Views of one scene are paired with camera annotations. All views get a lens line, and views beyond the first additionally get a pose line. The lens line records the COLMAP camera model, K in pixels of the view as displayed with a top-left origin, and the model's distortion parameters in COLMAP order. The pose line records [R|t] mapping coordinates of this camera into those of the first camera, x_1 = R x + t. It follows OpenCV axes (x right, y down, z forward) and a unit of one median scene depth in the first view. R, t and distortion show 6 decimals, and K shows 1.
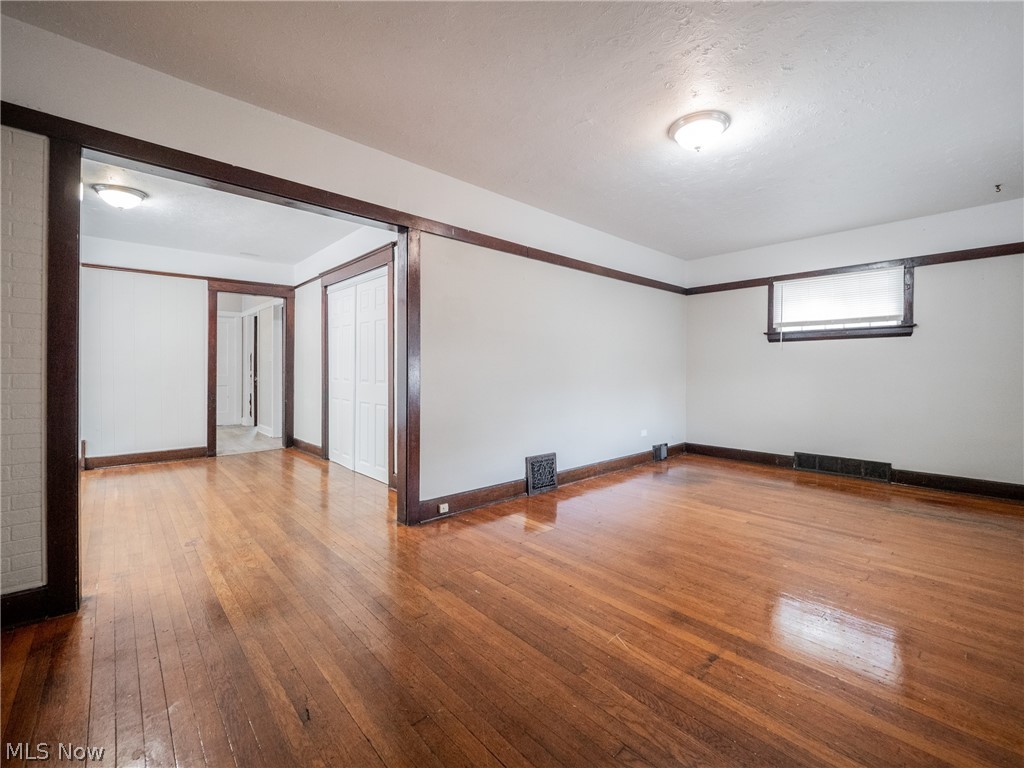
lens RADIAL K [[439.7, 0, 508.2], [0, 439.7, 377.7], [0, 0, 1]] dist [0.018415, -0.011613]
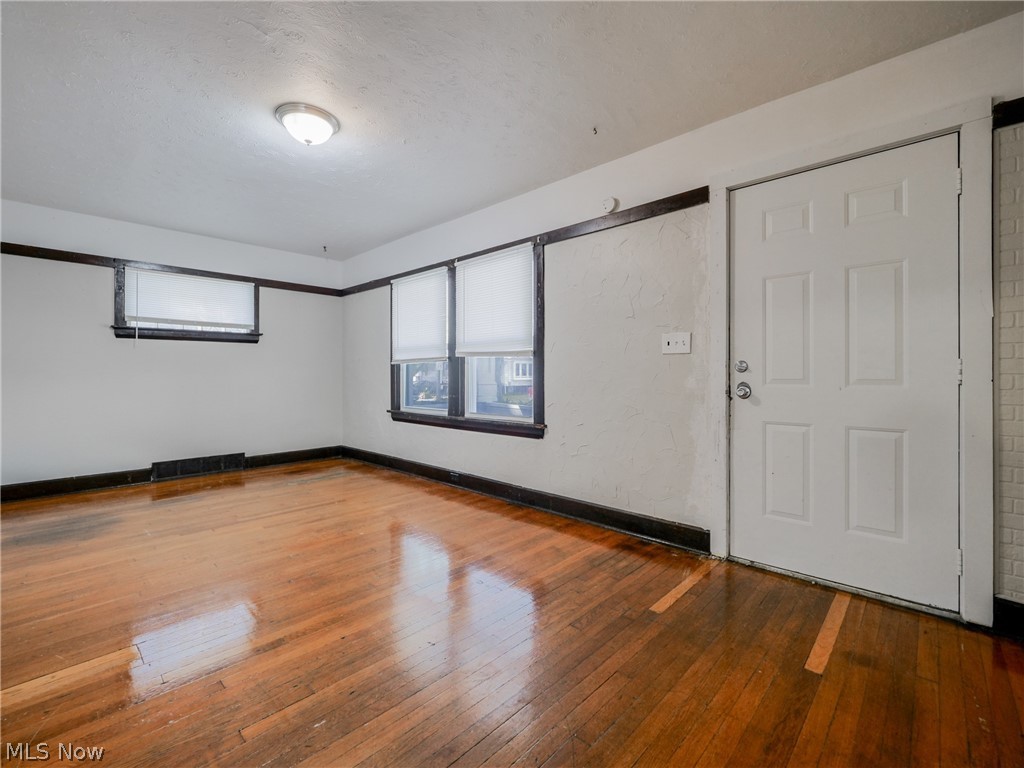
lens RADIAL K [[459.4, 0, 510.1], [0, 459.4, 377.0], [0, 0, 1]] dist [-0.000190, -0.000255]
pose [[-0.074312, -0.010730, 0.997177, -0.363319], [0.016004, 0.999801, 0.011951, -0.005722], [-0.997107, 0.016847, -0.074126, 0.380093]]
